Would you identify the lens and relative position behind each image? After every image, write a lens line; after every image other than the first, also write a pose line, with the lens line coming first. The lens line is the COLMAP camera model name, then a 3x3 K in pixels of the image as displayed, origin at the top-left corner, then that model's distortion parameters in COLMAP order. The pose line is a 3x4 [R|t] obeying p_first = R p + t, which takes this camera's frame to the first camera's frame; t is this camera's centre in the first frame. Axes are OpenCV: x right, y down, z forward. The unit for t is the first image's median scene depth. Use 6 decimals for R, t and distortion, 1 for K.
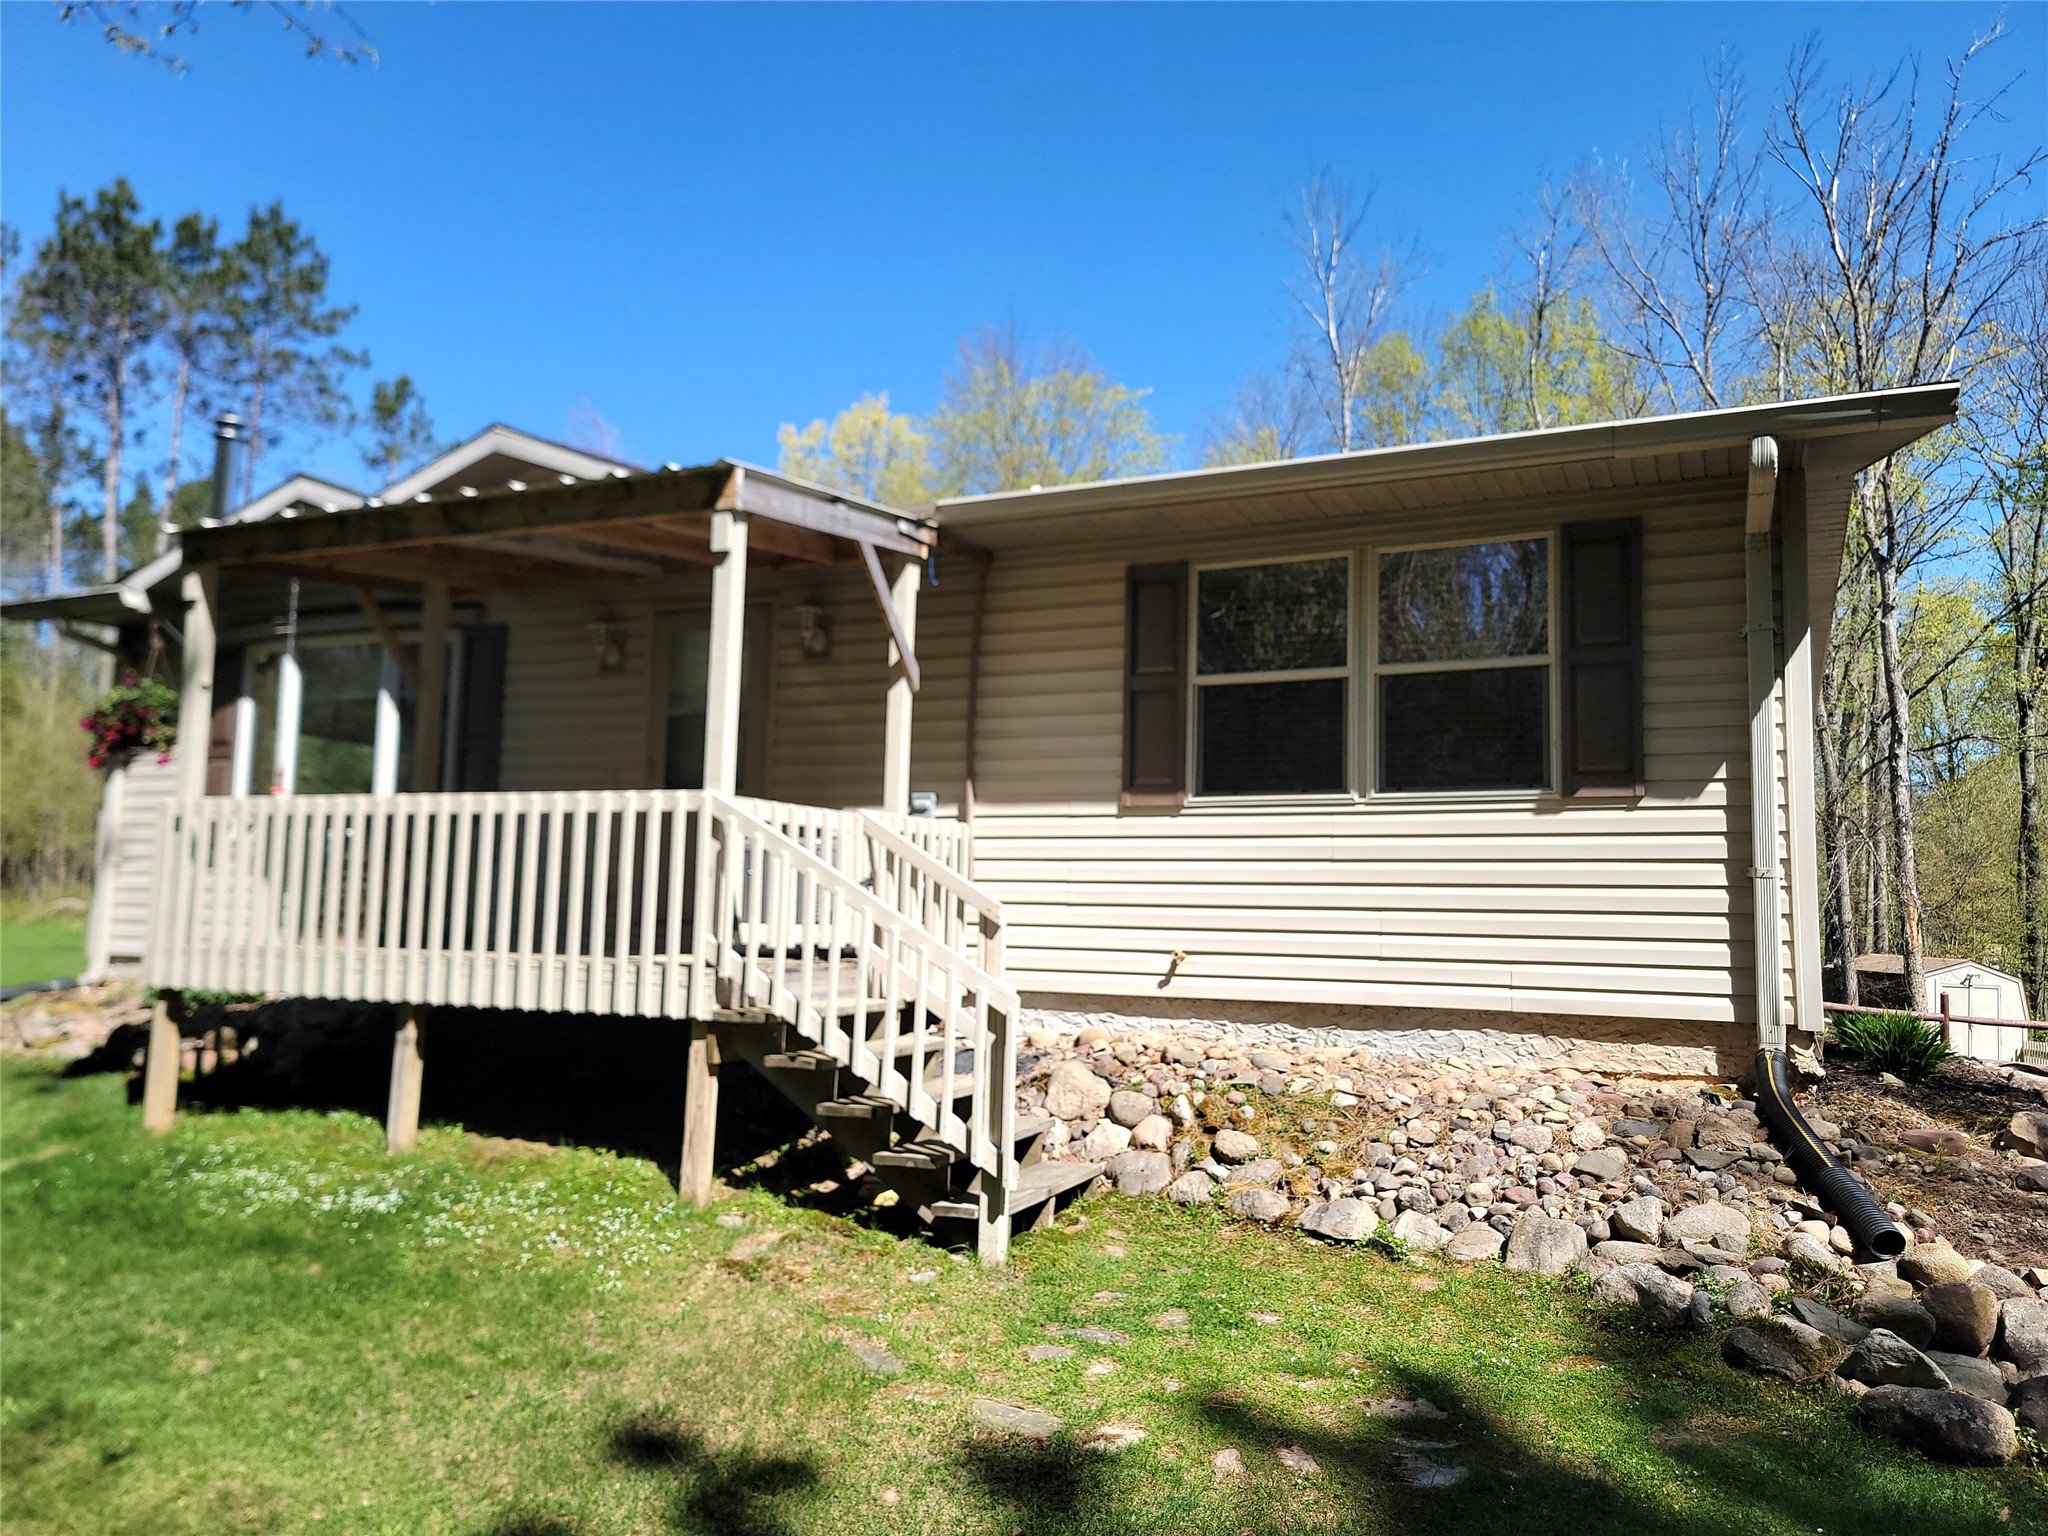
lens RADIAL K [[1471.0, 0, 1022.6], [0, 1471.0, 773.6], [0, 0, 1]] dist [0.057402, -0.034348]
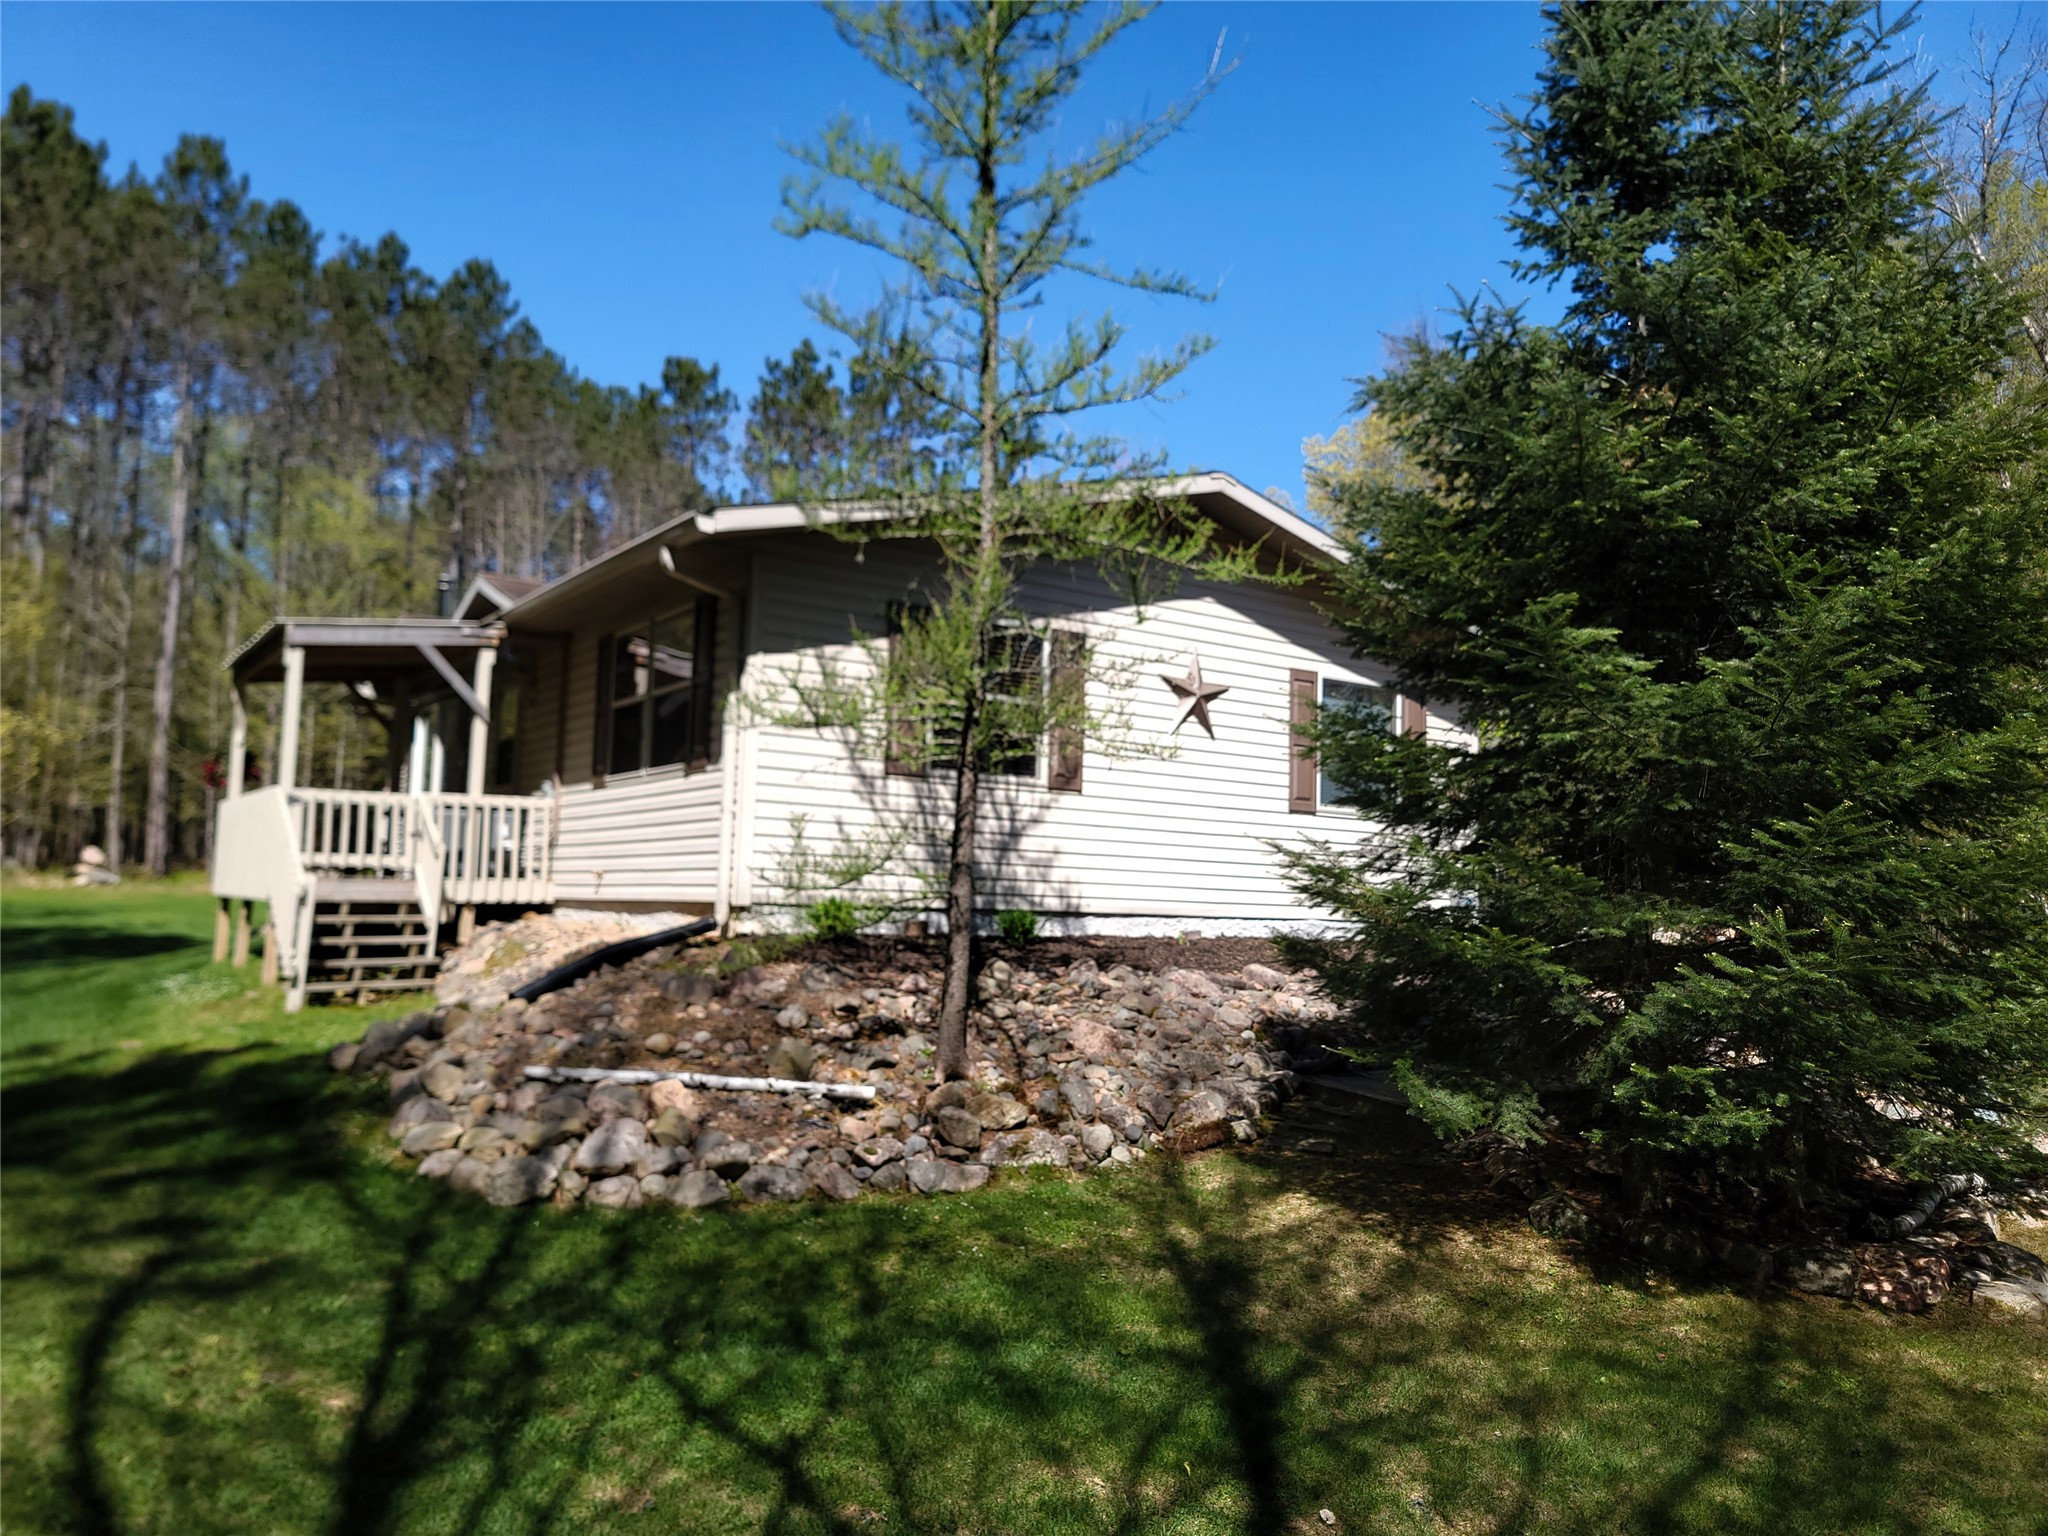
lens RADIAL K [[1471.0, 0, 1021.6], [0, 1471.0, 771.2], [0, 0, 1]] dist [0.057402, -0.034348]
pose [[0.862288, -0.051091, -0.503834, 1.355089], [0.051535, 0.998586, -0.013060, 0.055244], [0.503788, -0.014704, 0.863702, -0.189770]]
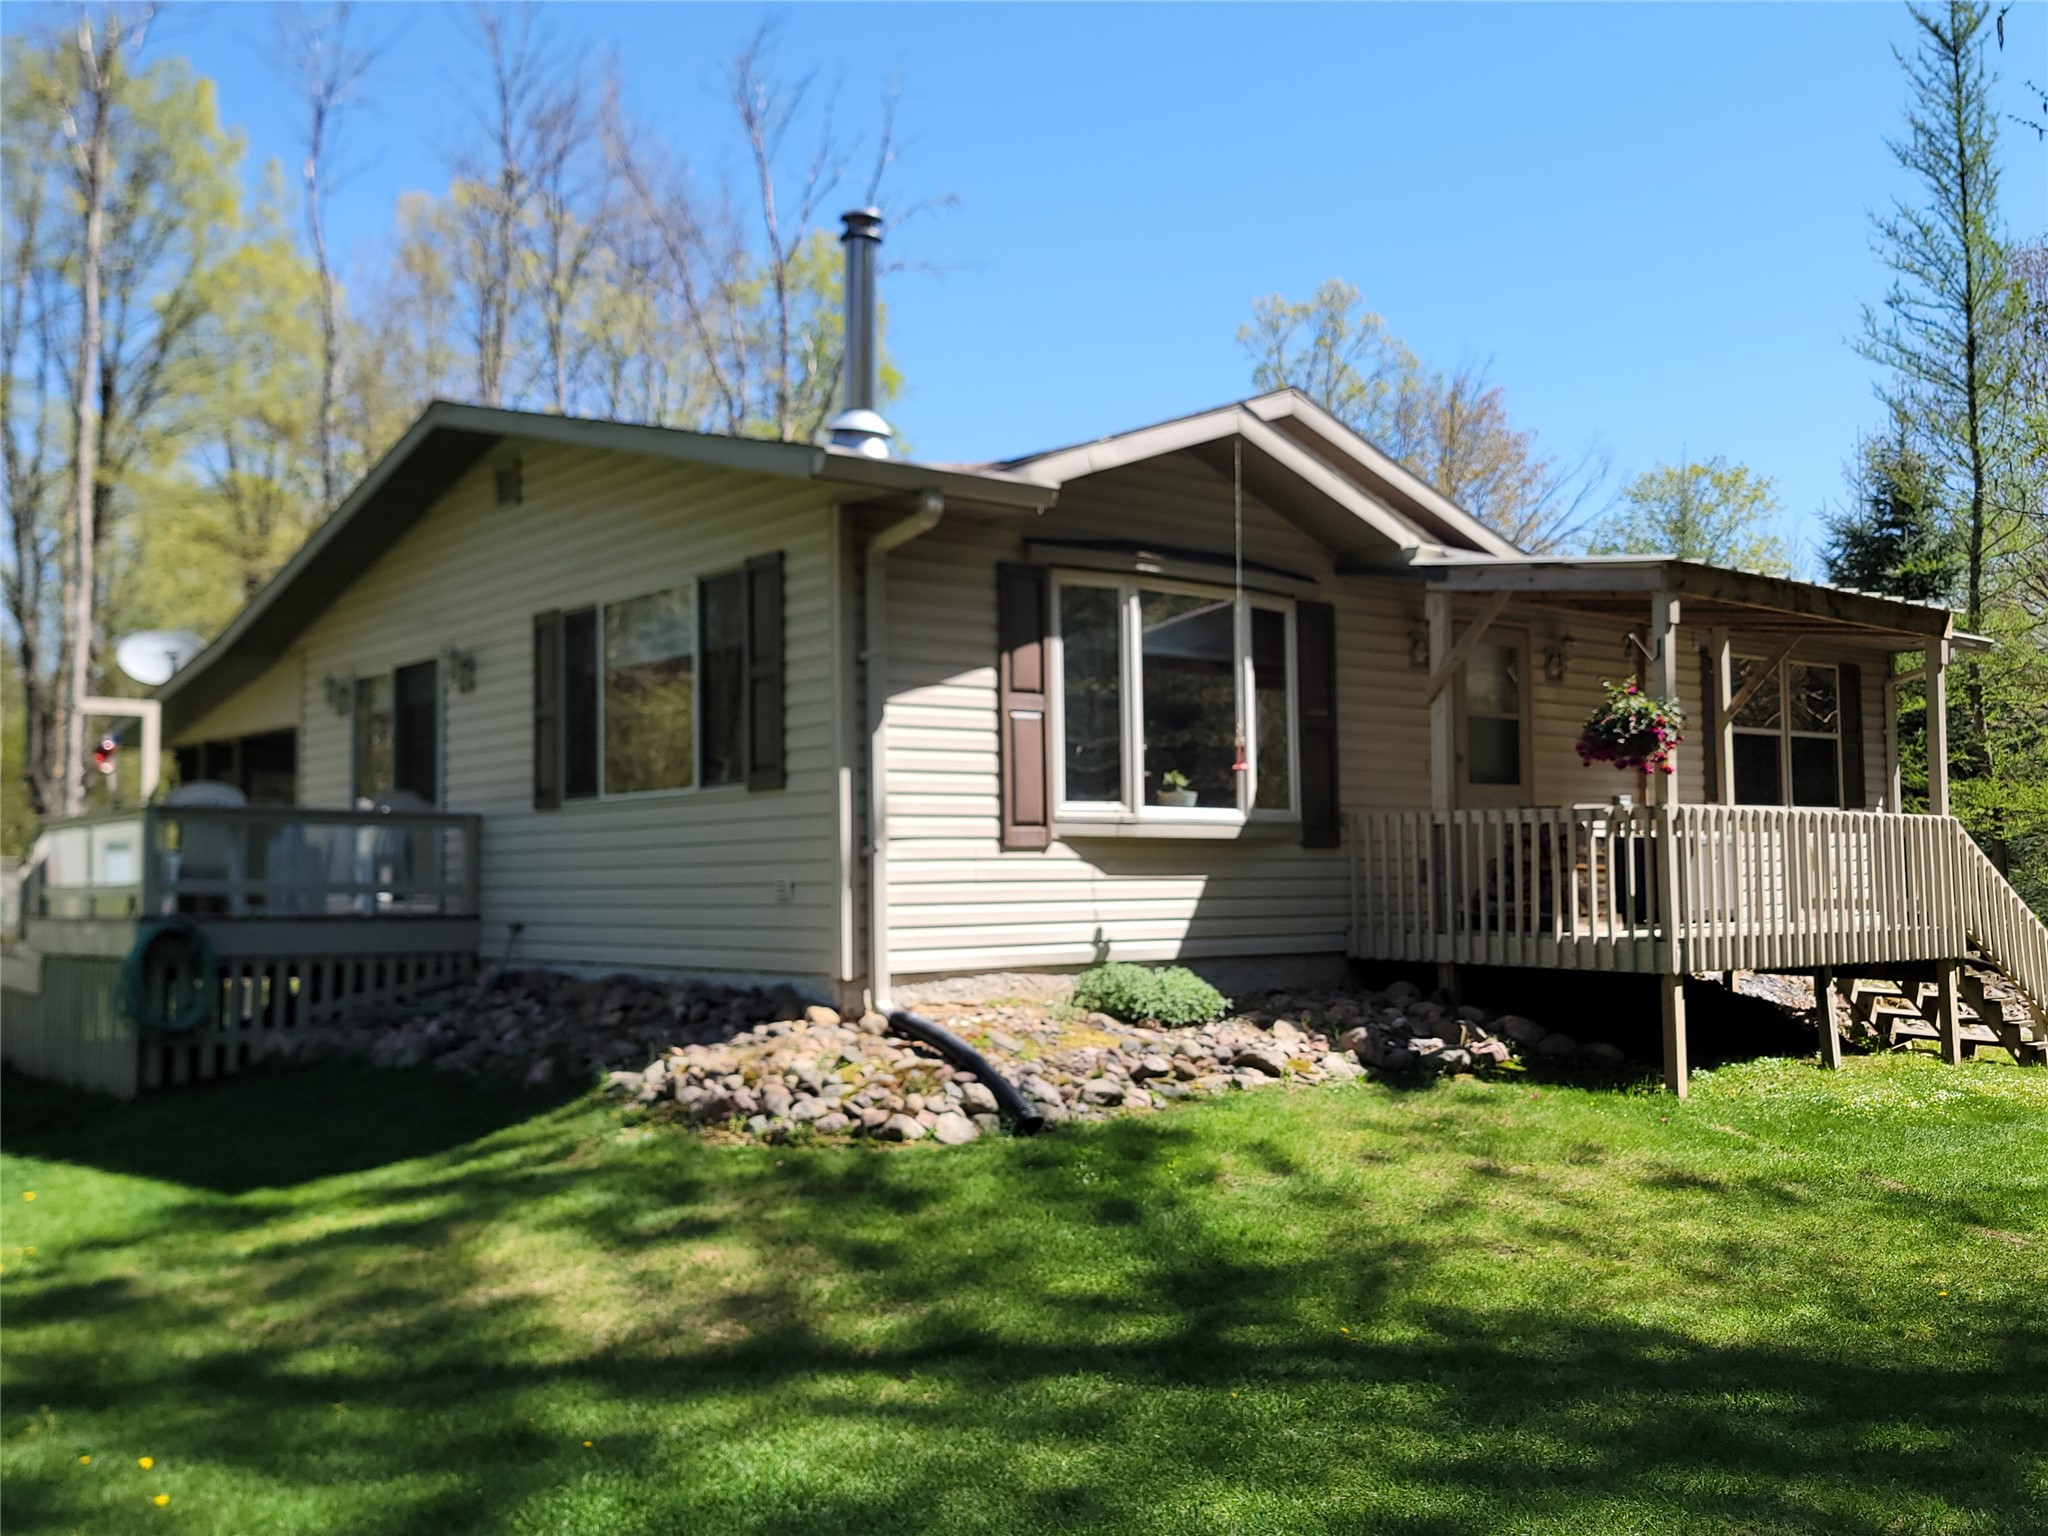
lens RADIAL K [[1471.0, 0, 1020.0], [0, 1471.0, 772.3], [0, 0, 1]] dist [0.057402, -0.034348]
pose [[0.547345, 0.036833, 0.836096, -1.594447], [-0.068762, 0.997632, 0.001066, 0.031172], [-0.834078, -0.058075, 0.548582, 0.765462]]
